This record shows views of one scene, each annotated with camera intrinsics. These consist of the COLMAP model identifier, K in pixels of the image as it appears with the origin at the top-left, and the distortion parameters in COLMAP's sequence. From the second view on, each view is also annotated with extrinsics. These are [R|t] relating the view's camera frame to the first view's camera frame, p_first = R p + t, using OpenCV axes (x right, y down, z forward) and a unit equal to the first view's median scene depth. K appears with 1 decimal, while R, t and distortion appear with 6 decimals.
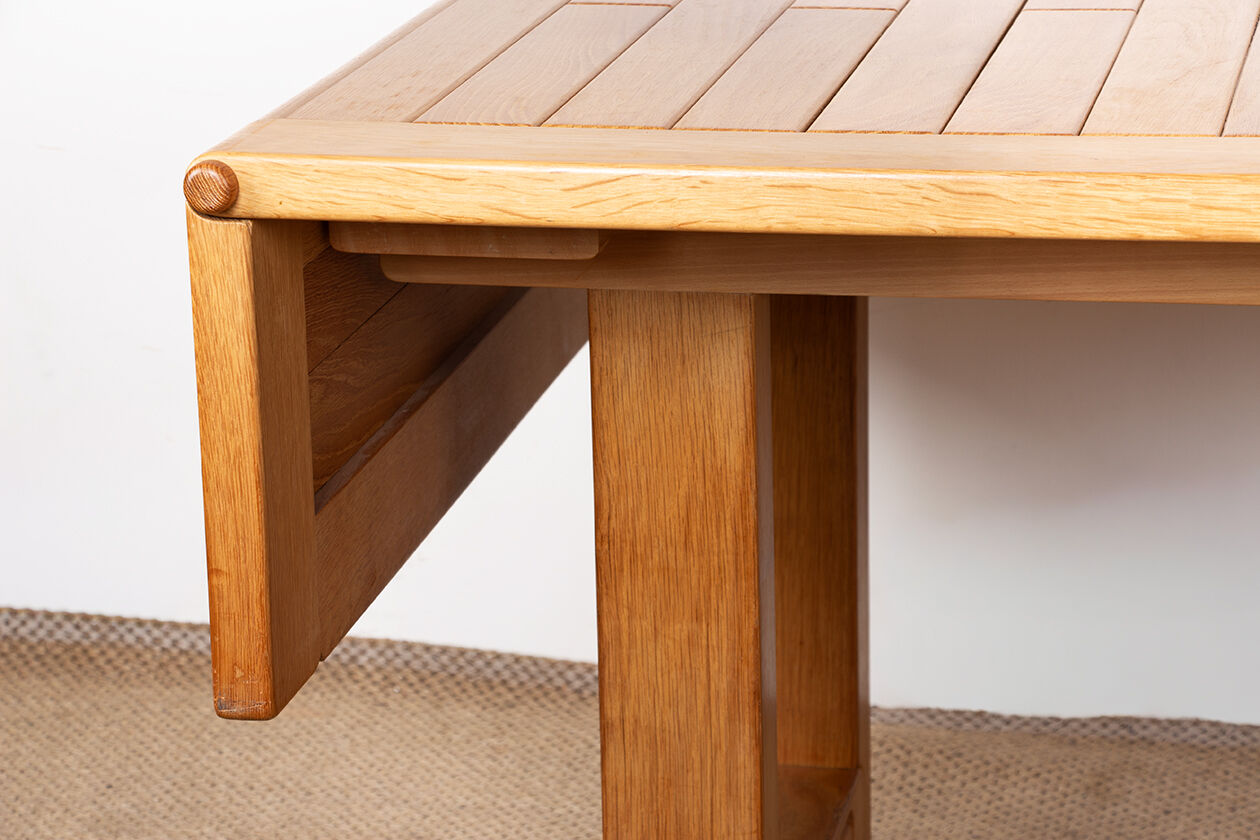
lens RADIAL K [[3553.1, 0, 657.6], [0, 3553.1, 422.1], [0, 0, 1]] dist [0.439554, 0.680065]
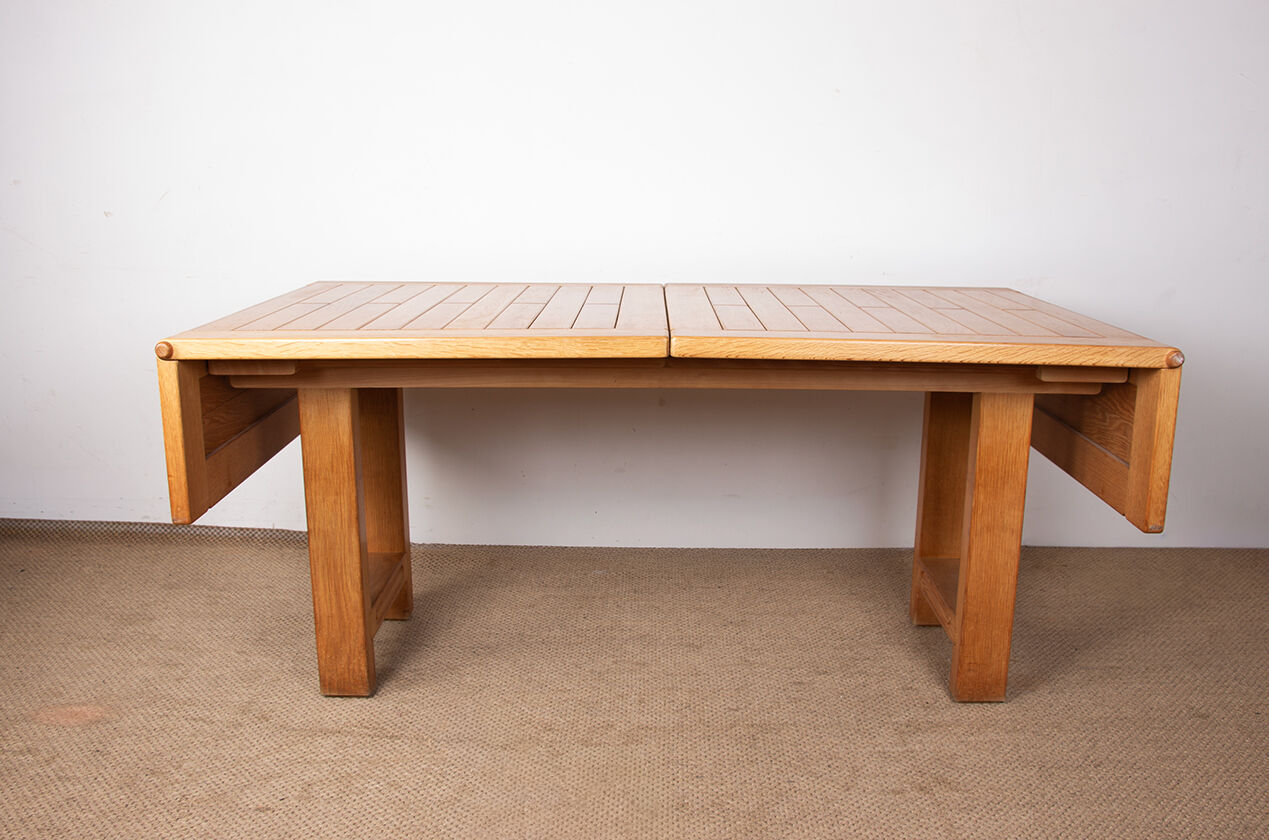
lens RADIAL K [[1161.4, 0, 627.3], [0, 1161.4, 436.2], [0, 0, 1]] dist [-0.156688, 0.184876]
pose [[0.982504, -0.024259, 0.184657, 0.081822], [0.034315, 0.998085, -0.051460, 0.069594], [-0.183055, 0.056896, 0.981455, -0.038451]]
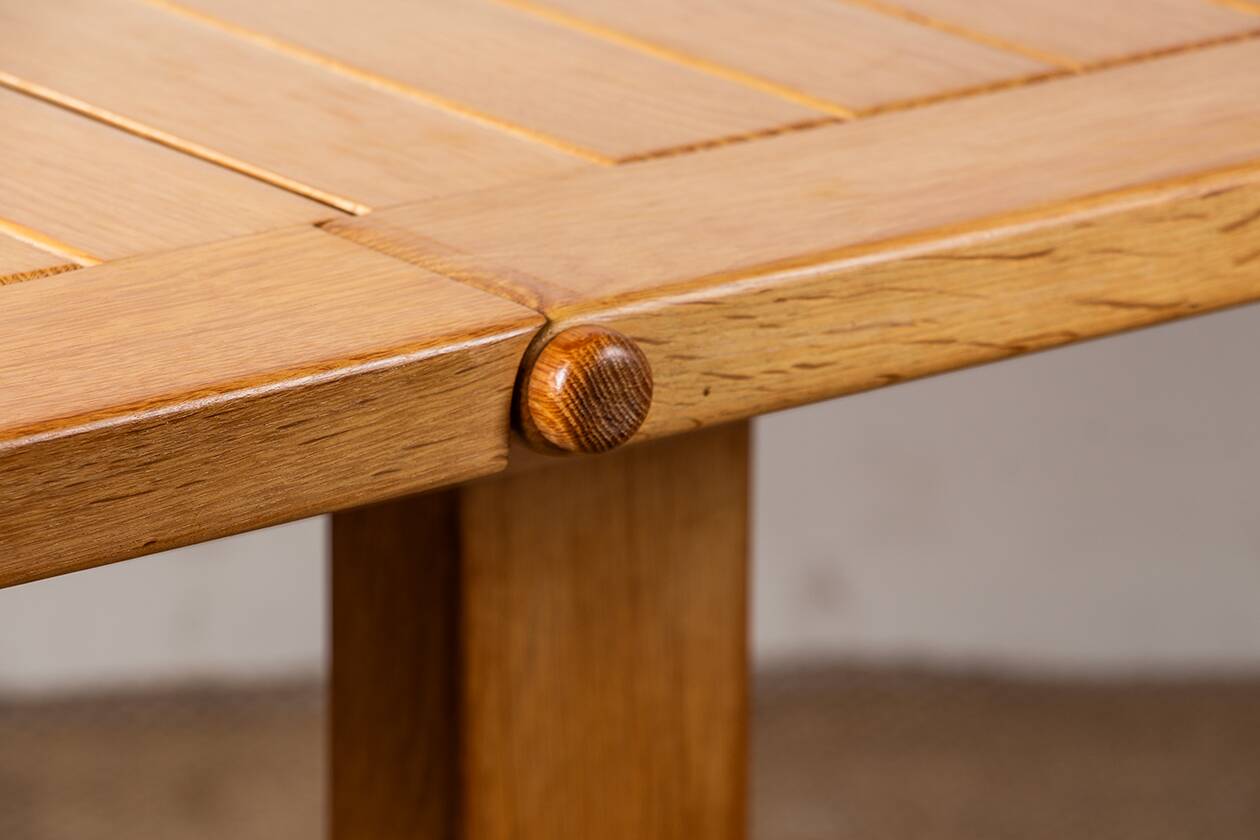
lens RADIAL K [[6735.3, 0, 630.0], [0, 6735.3, 420.0], [0, 0, 1]] dist [1.458048, 6.894278]
pose [[0.654167, -0.201878, 0.728911, -0.643616], [0.196131, 0.976033, 0.094301, -0.125827], [-0.730478, 0.081273, 0.678083, 0.440856]]
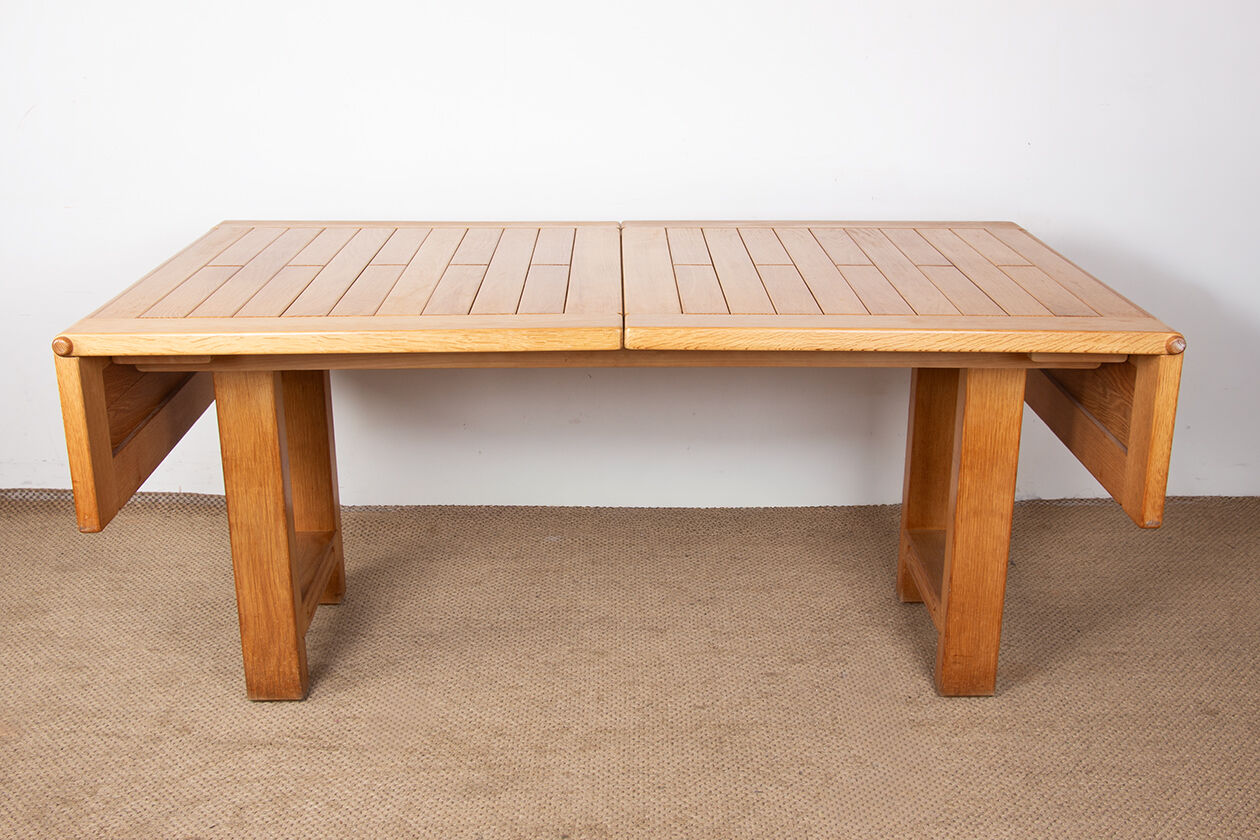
lens RADIAL K [[1407.7, 0, 629.2], [0, 1407.7, 428.3], [0, 0, 1]] dist [-0.087322, 0.303978]
pose [[0.976487, -0.053966, 0.208711, 0.071925], [0.046062, 0.998032, 0.042553, -0.025653], [-0.210597, -0.031939, 0.977051, -0.155753]]
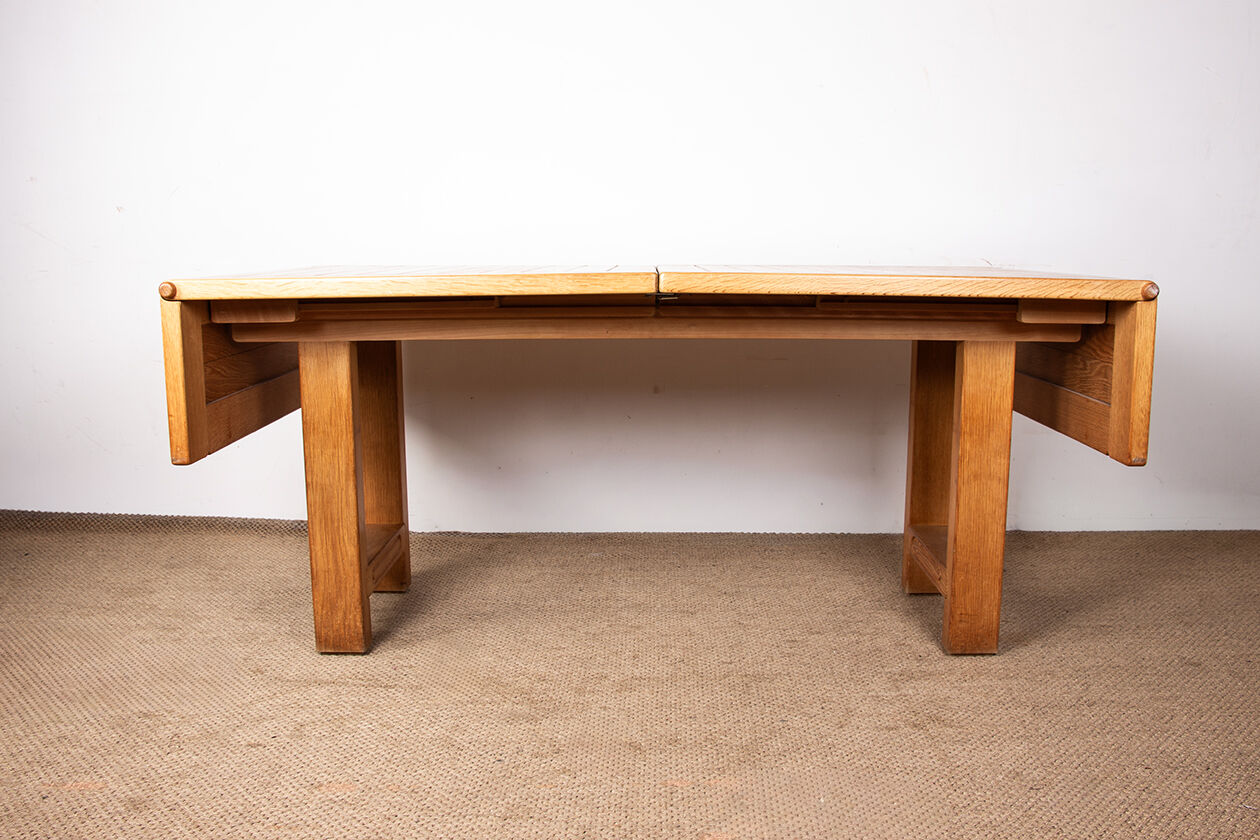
lens RADIAL K [[1133.1, 0, 630.0], [0, 1133.1, 420.0], [0, 0, 1]] dist [-0.155410, 0.184204]
pose [[0.982328, -0.016315, 0.186453, 0.089740], [0.040232, 0.991313, -0.125222, 0.179116], [-0.182790, 0.130511, 0.974451, -0.026691]]
